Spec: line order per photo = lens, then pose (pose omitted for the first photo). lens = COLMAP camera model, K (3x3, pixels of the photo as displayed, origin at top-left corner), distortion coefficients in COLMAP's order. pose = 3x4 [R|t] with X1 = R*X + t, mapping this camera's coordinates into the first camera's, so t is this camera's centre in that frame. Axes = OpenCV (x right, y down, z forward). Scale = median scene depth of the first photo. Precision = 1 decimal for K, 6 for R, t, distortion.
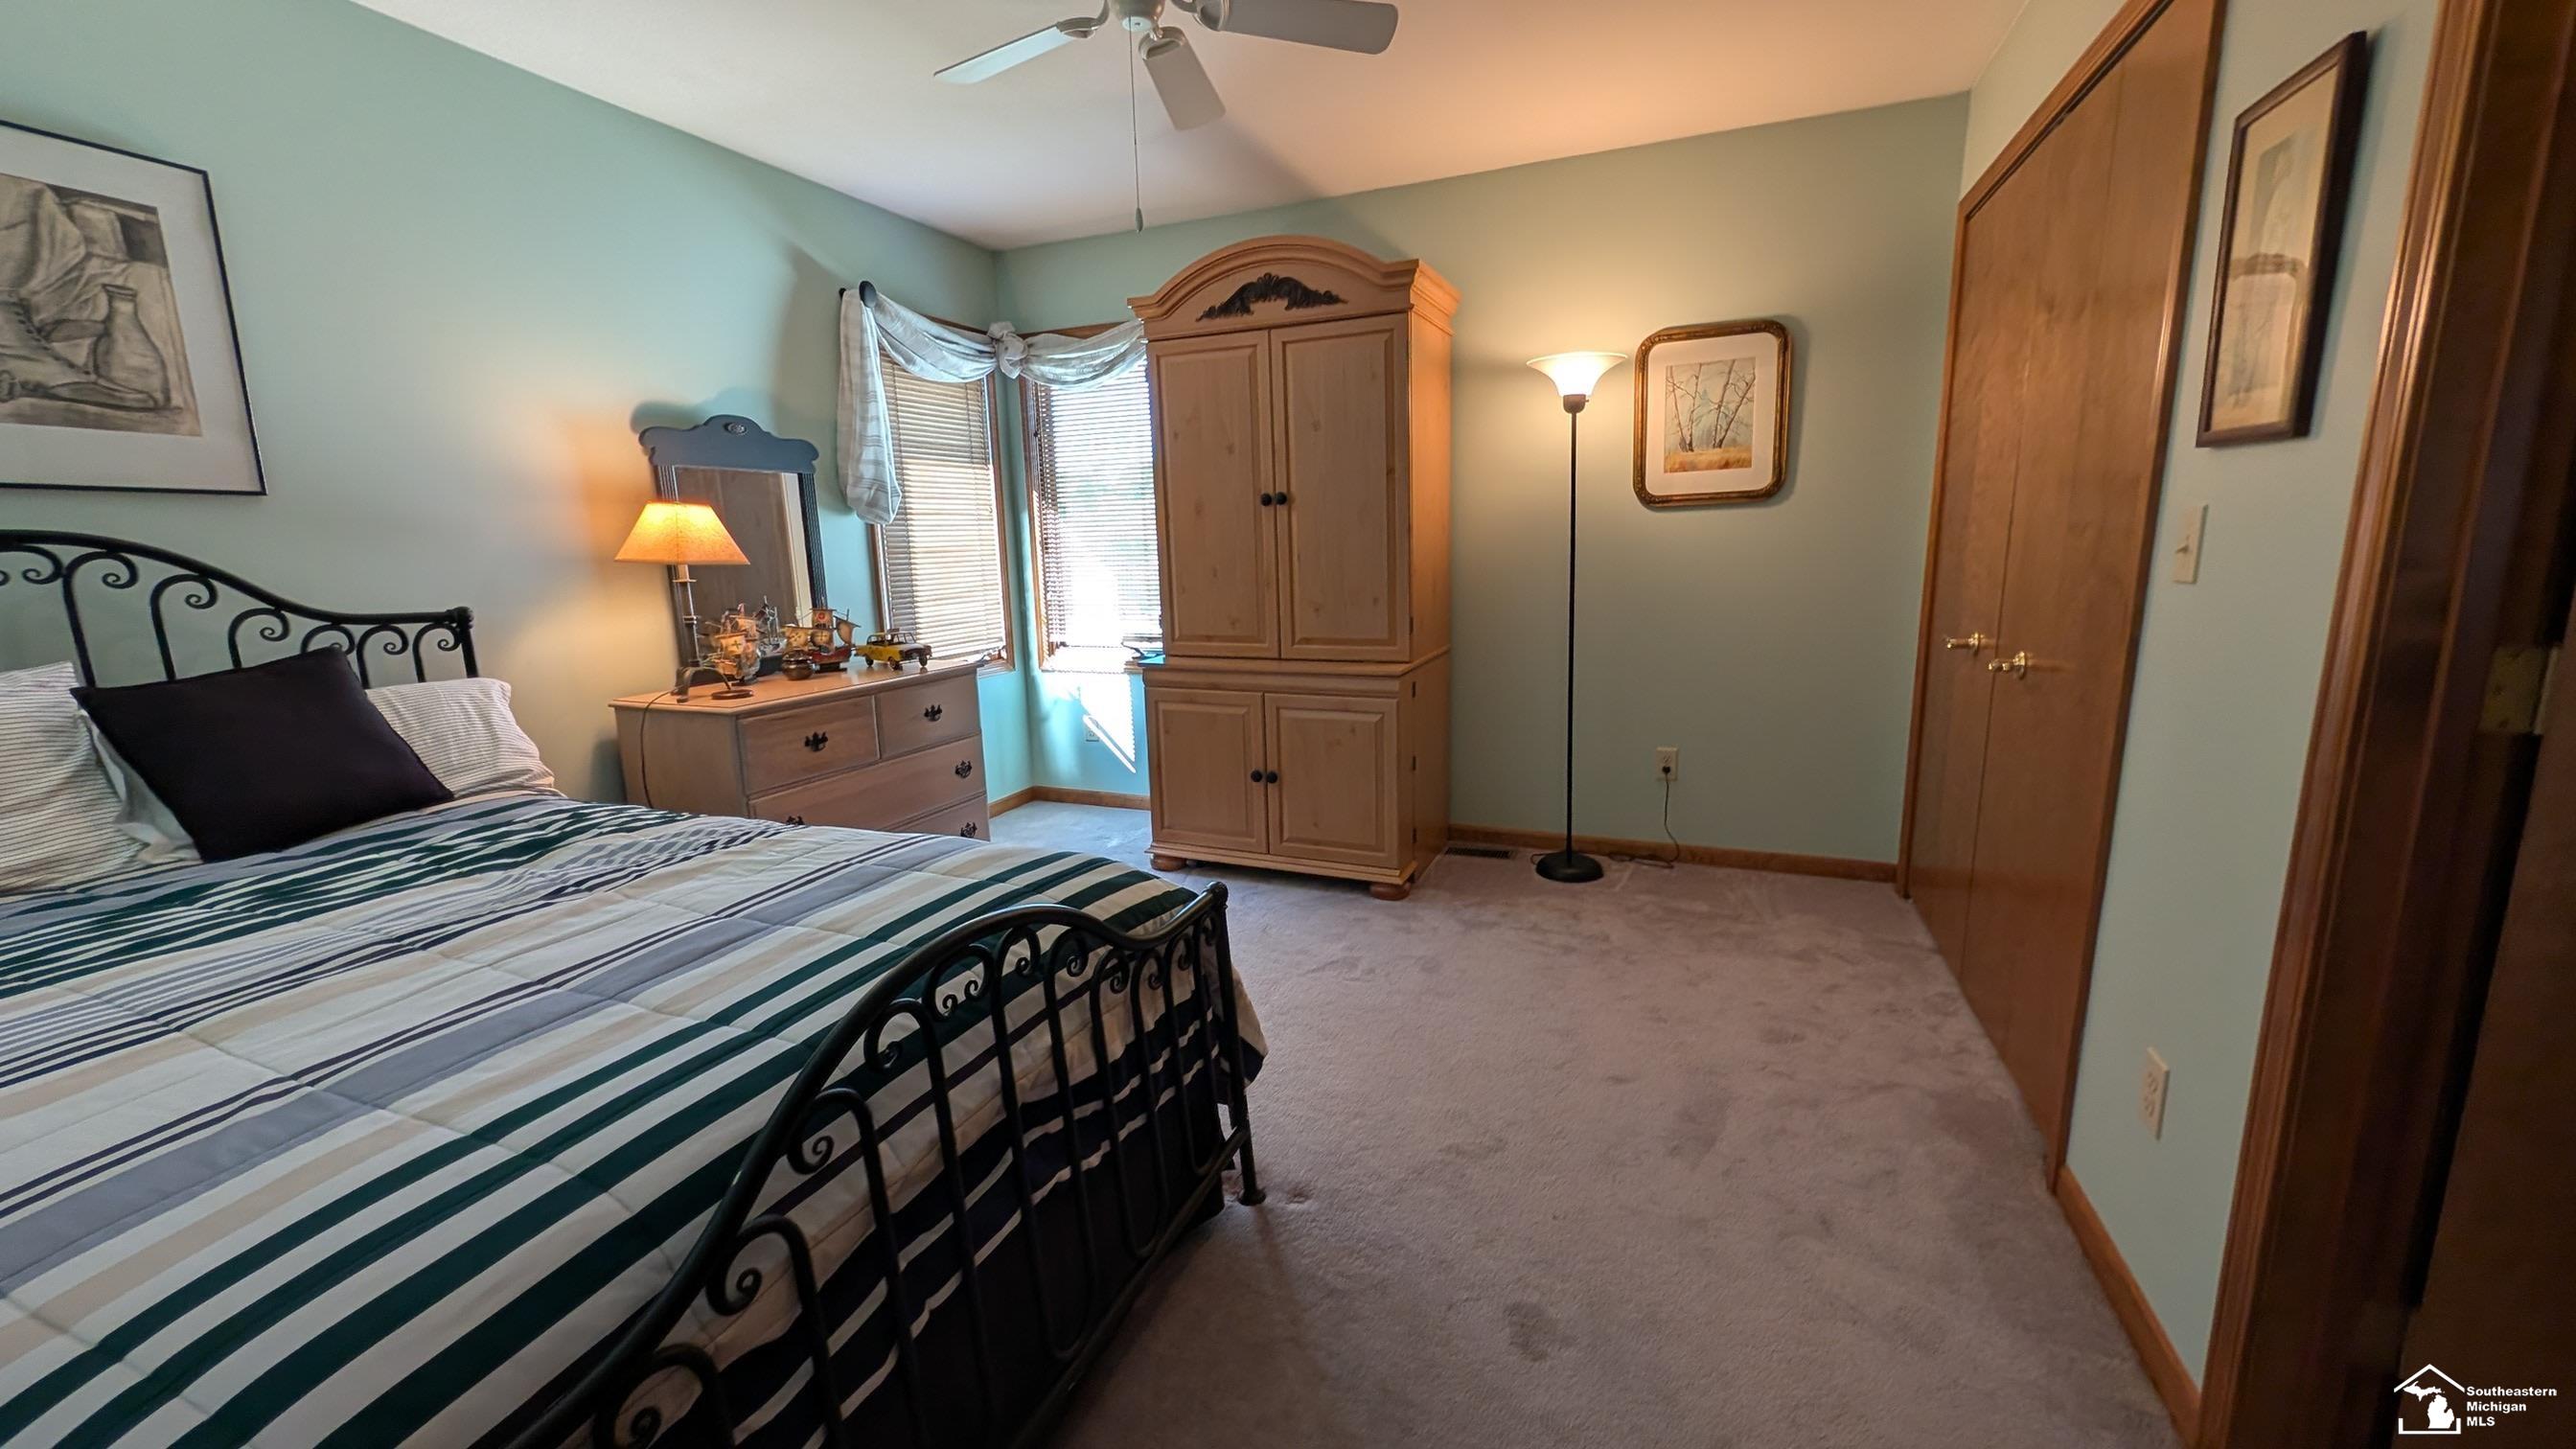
lens RADIAL K [[988.0, 0, 1288.7], [0, 988.0, 722.8], [0, 0, 1]] dist [0.002565, 0.000021]
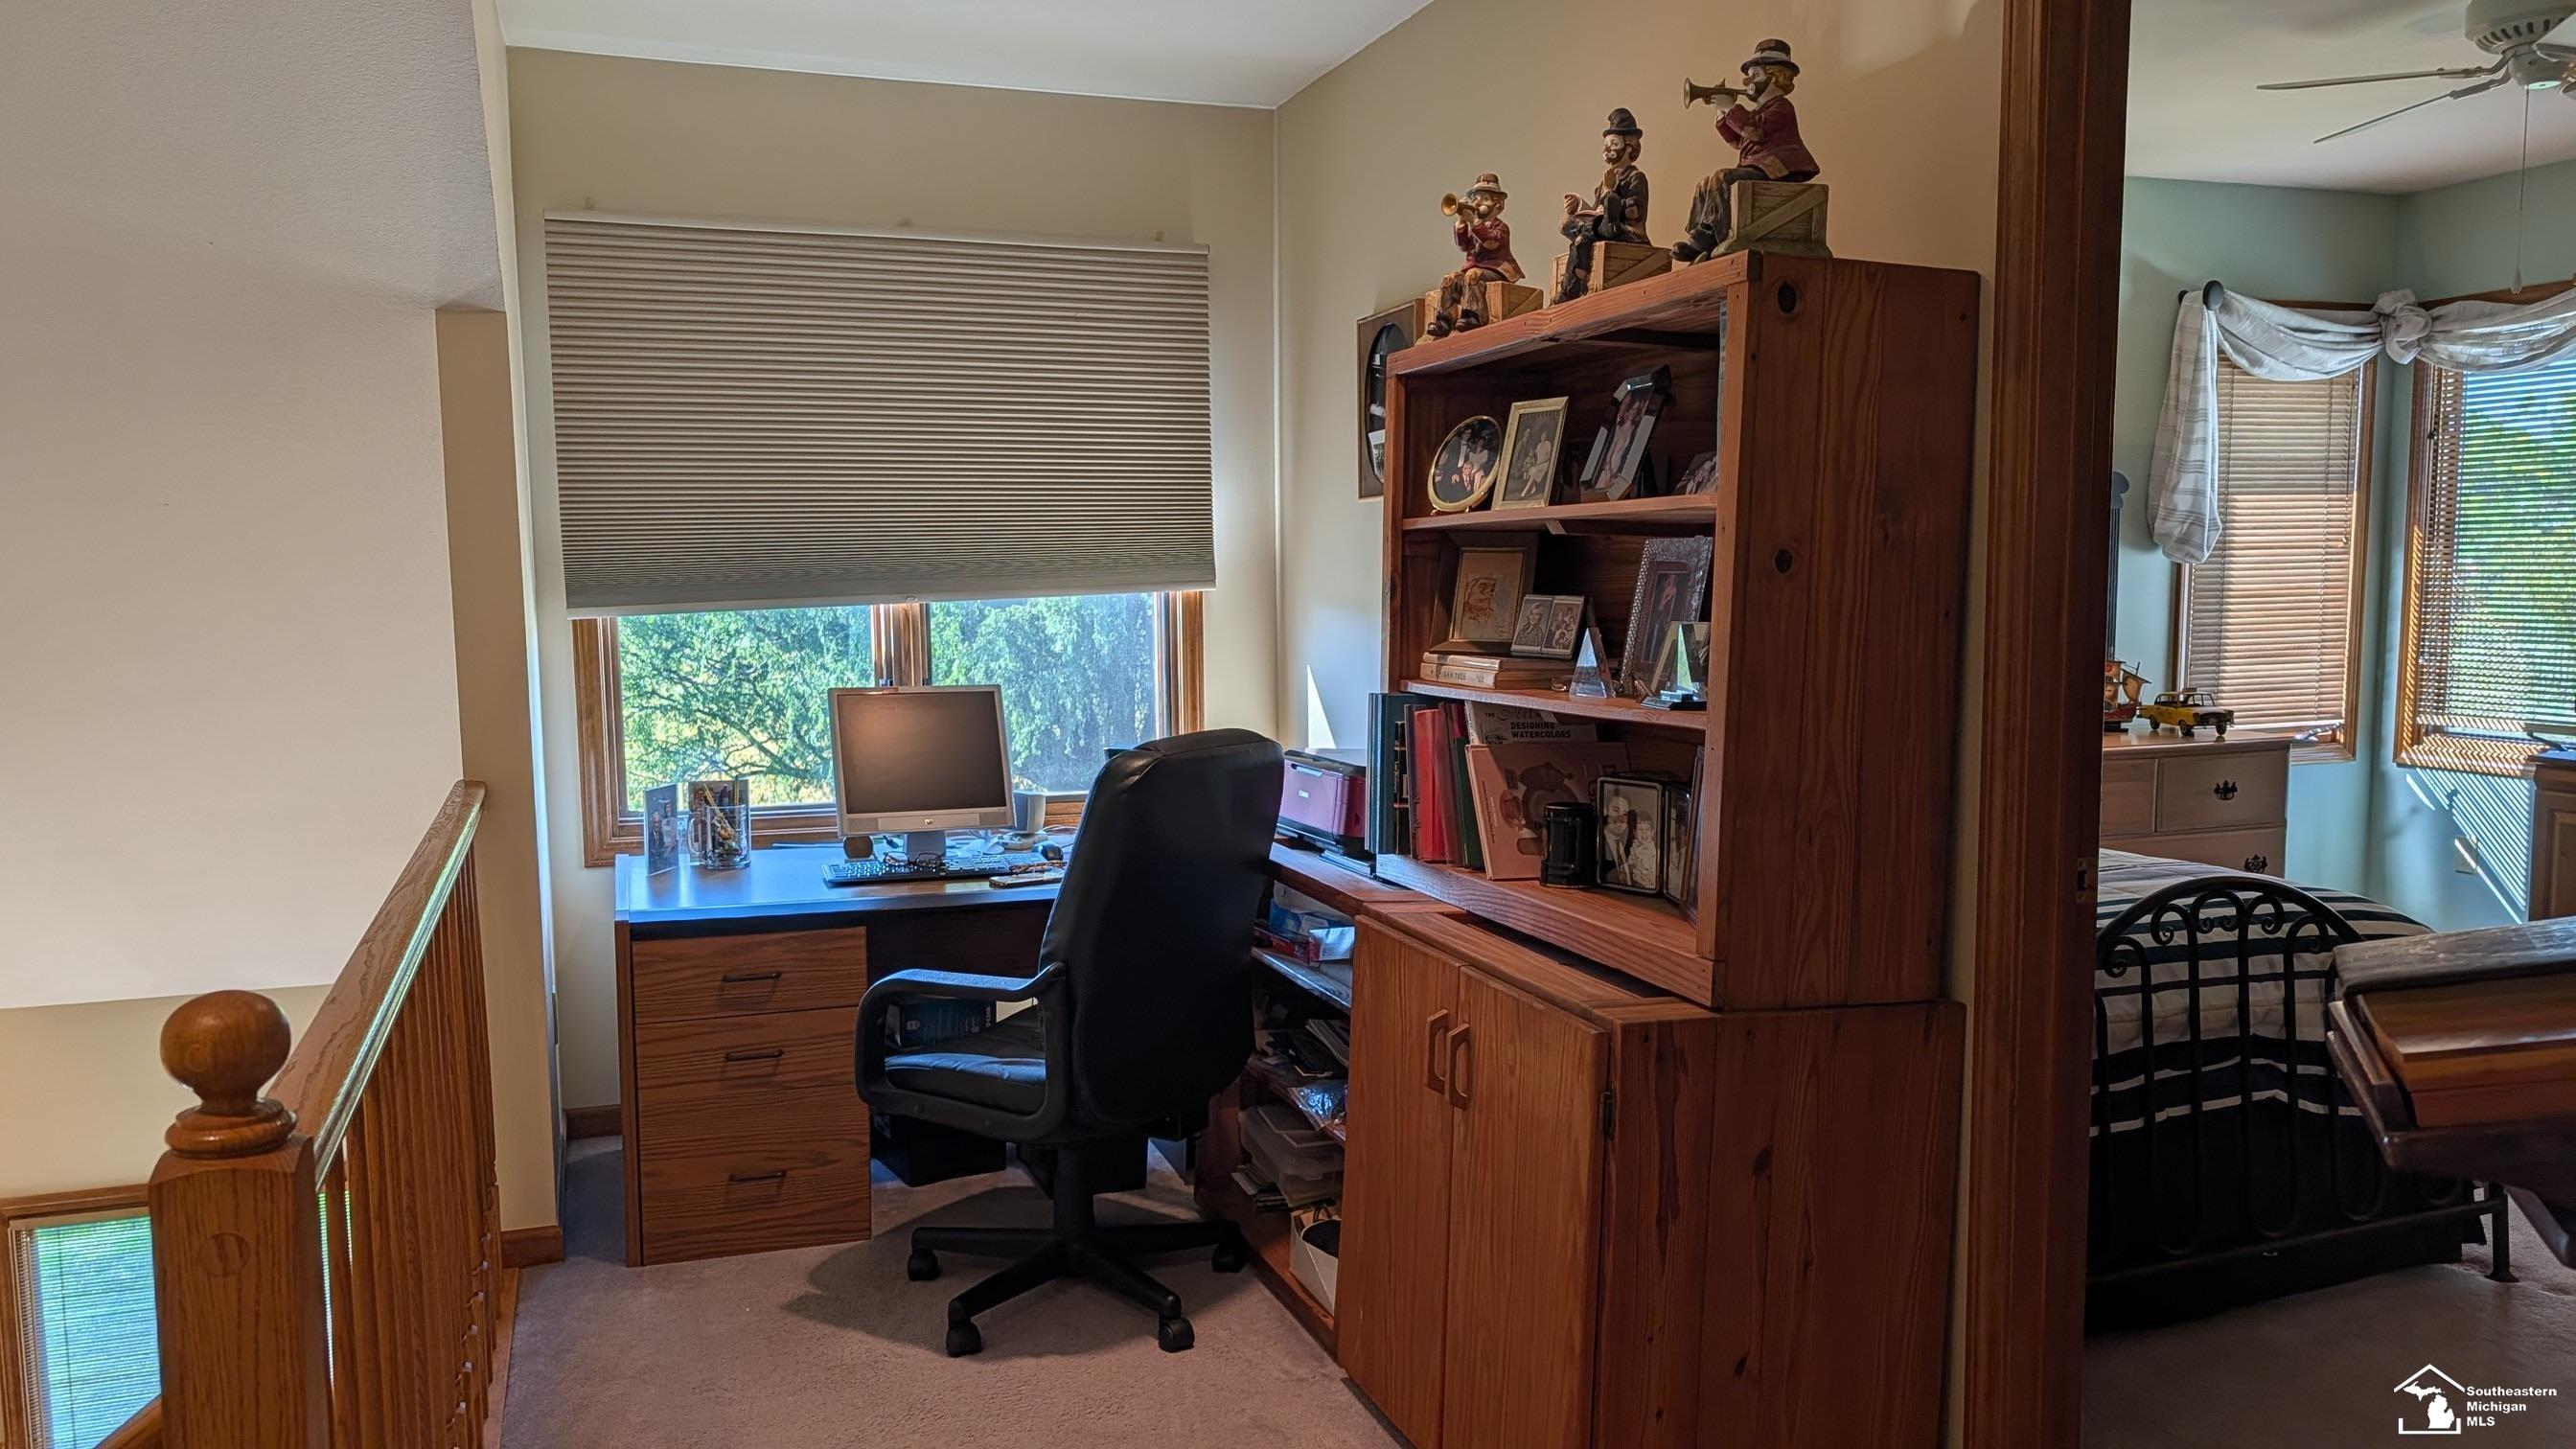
lens RADIAL K [[1843.7, 0, 1283.9], [0, 1843.7, 737.3], [0, 0, 1]] dist [0.010637, 0.007590]
pose [[0.675136, 0.088287, -0.732391, 0.226895], [-0.142093, 0.989785, -0.011669, 0.070983], [0.723880, 0.111946, 0.680784, -0.600377]]
